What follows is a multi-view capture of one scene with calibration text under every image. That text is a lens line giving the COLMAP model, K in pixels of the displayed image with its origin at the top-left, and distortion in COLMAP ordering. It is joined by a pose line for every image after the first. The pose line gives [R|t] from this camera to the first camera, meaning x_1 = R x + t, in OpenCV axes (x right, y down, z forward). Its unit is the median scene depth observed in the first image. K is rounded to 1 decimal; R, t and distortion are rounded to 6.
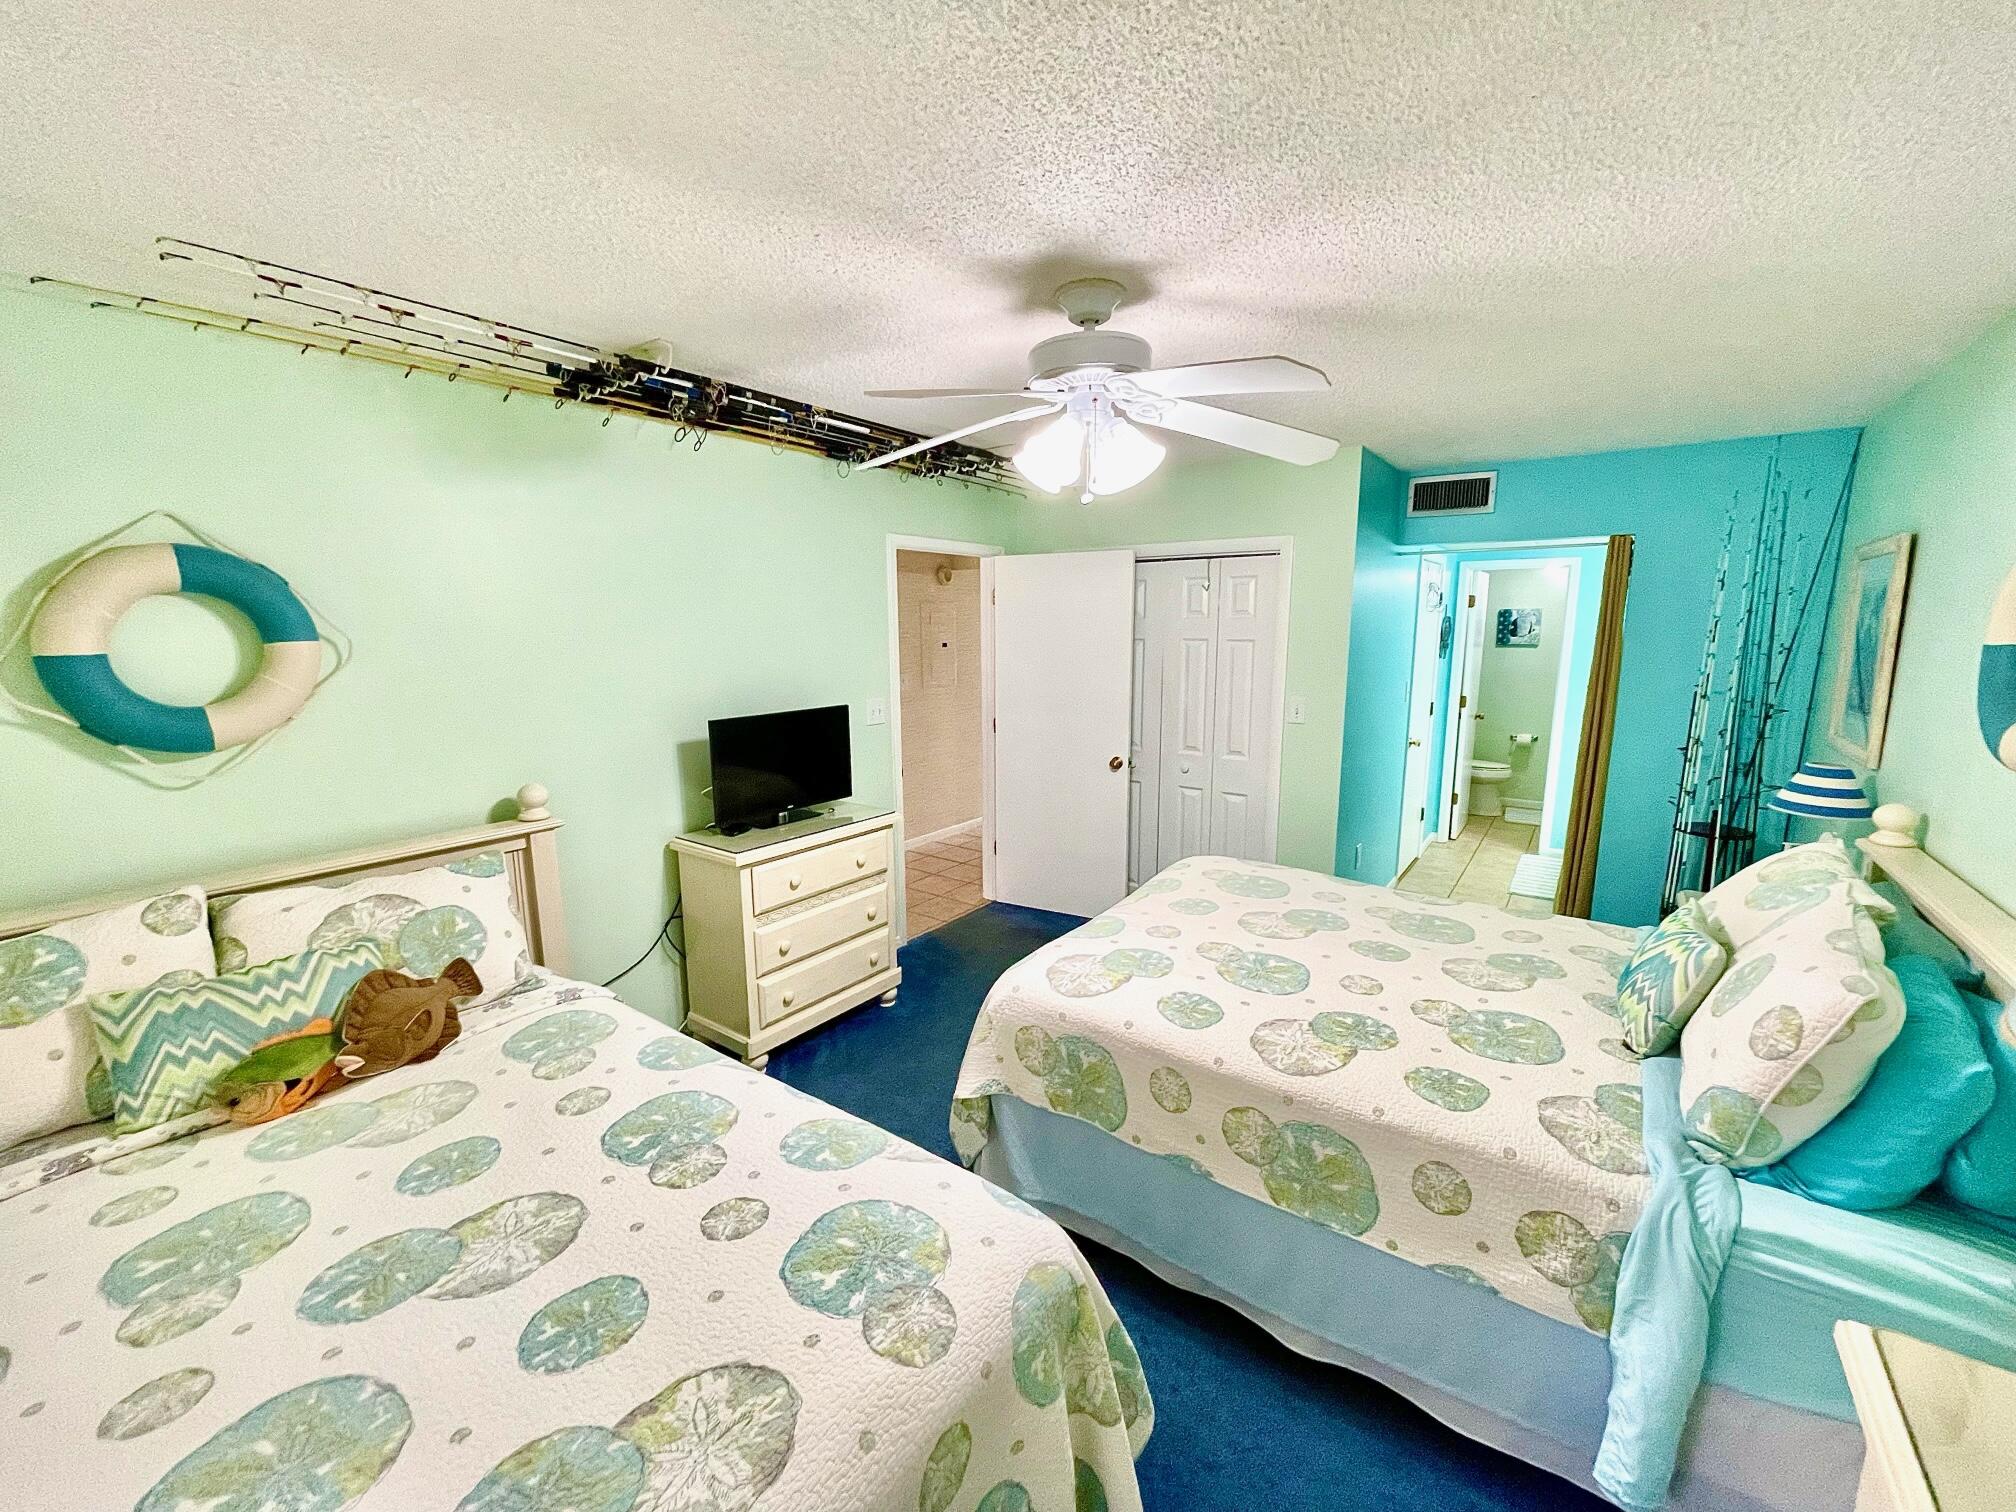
lens RADIAL K [[809.8, 0, 1008.0], [0, 809.8, 756.0], [0, 0, 1]] dist [-0.001311, -0.000129]
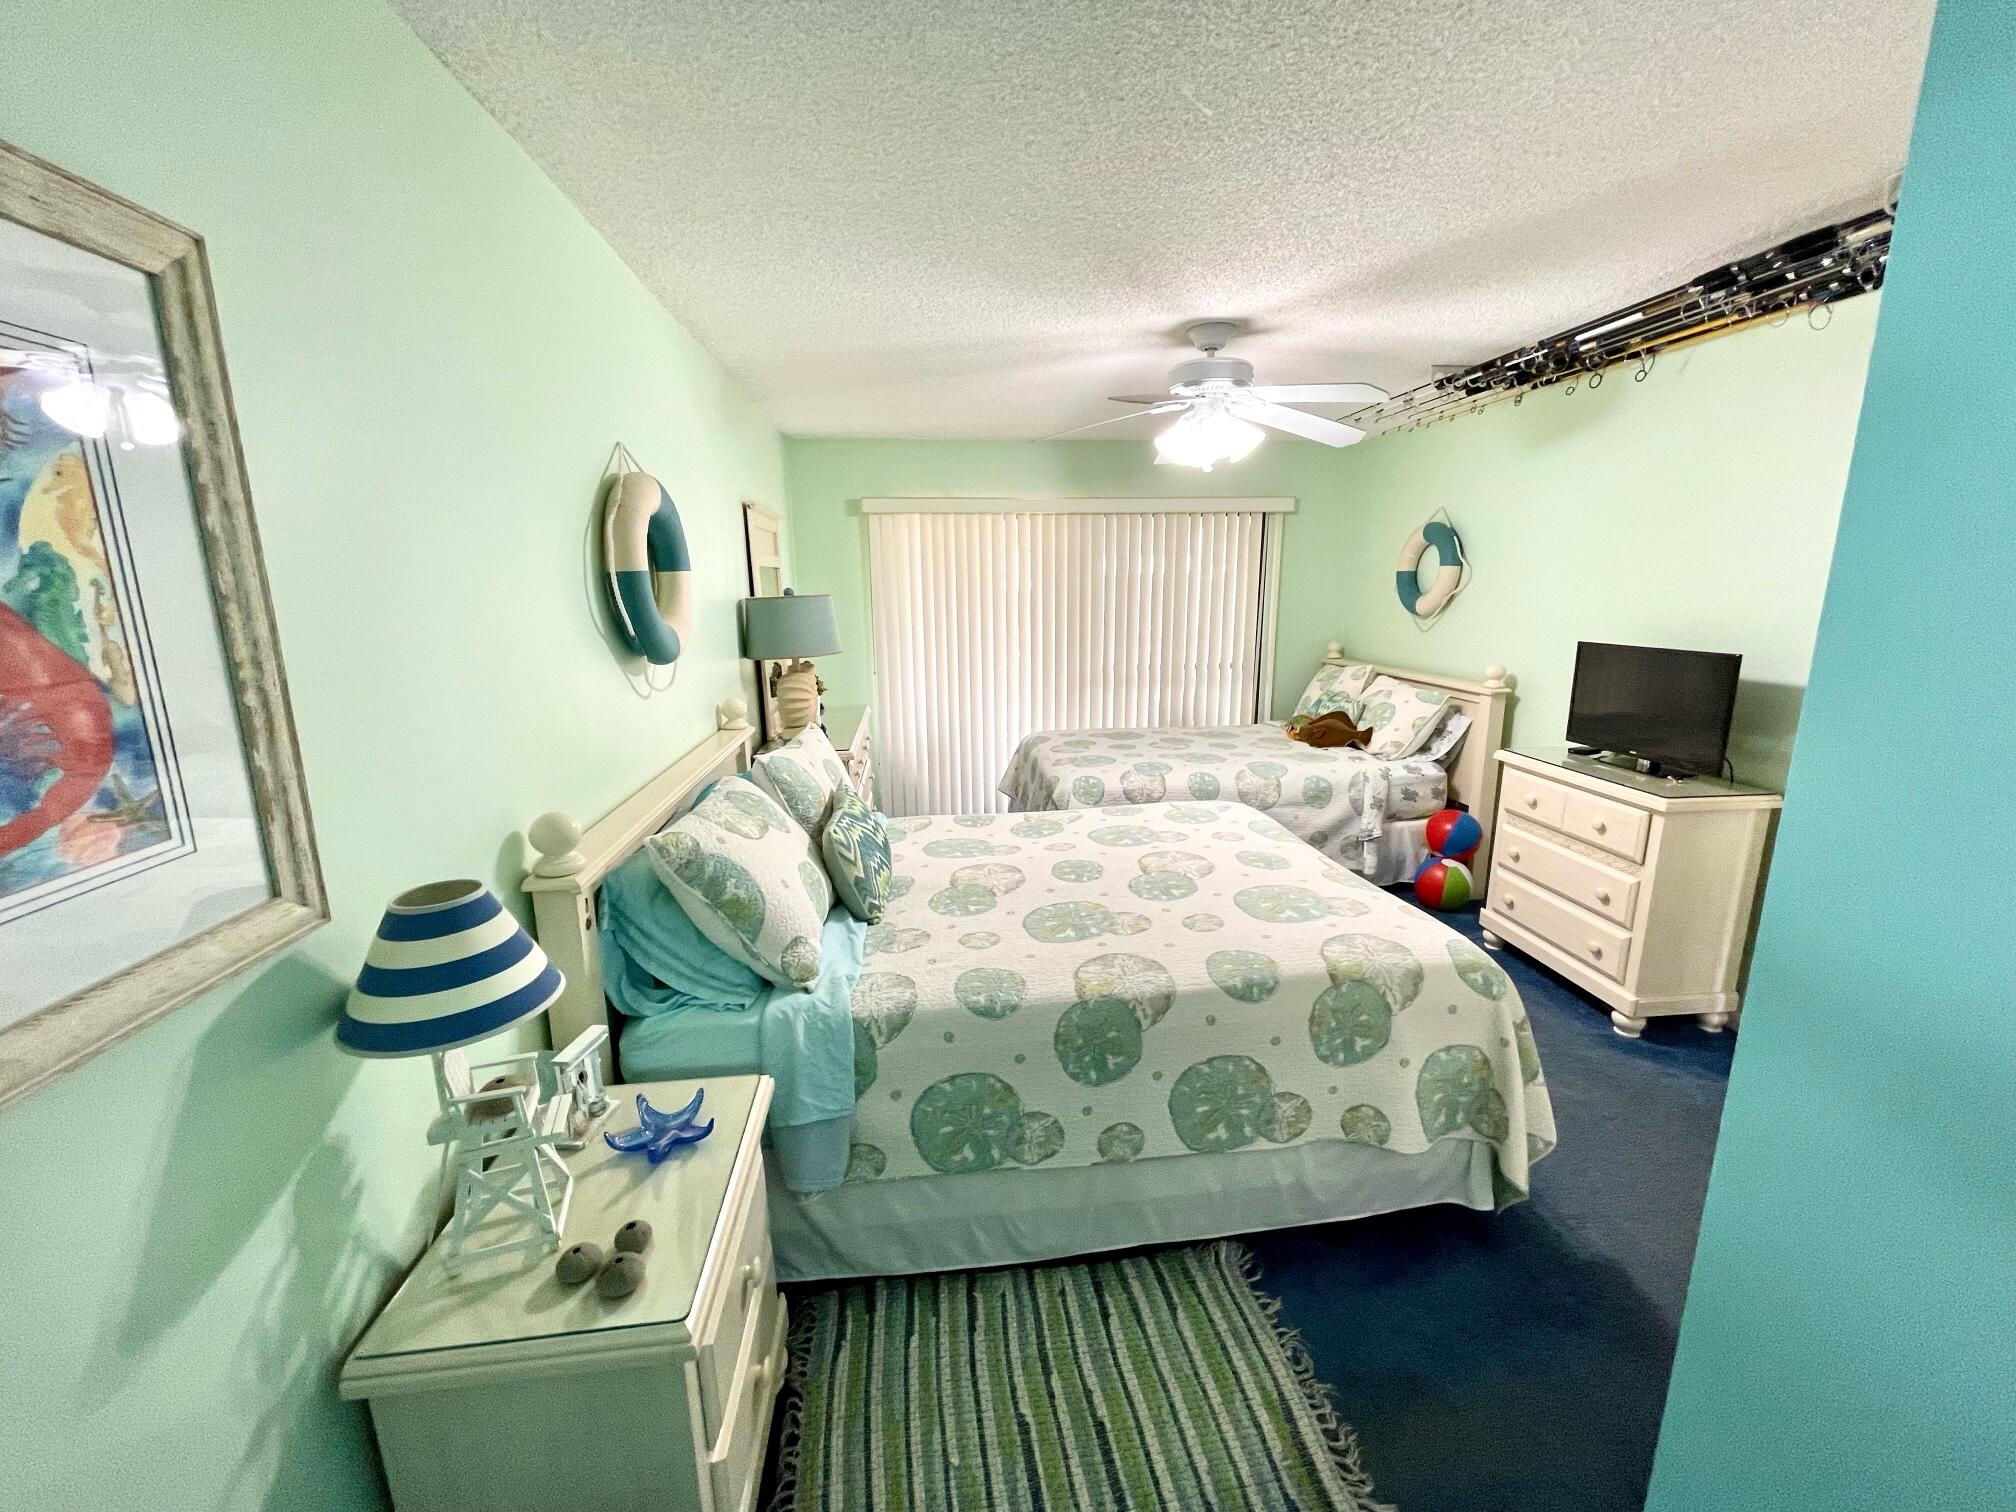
lens RADIAL K [[809.8, 0, 1008.0], [0, 809.8, 756.0], [0, 0, 1]] dist [-0.001311, -0.000129]
pose [[-0.730569, 0.156771, -0.664599, 1.019313], [-0.096279, 0.939915, 0.327550, -0.197040], [0.676017, 0.303285, -0.671579, 1.362328]]
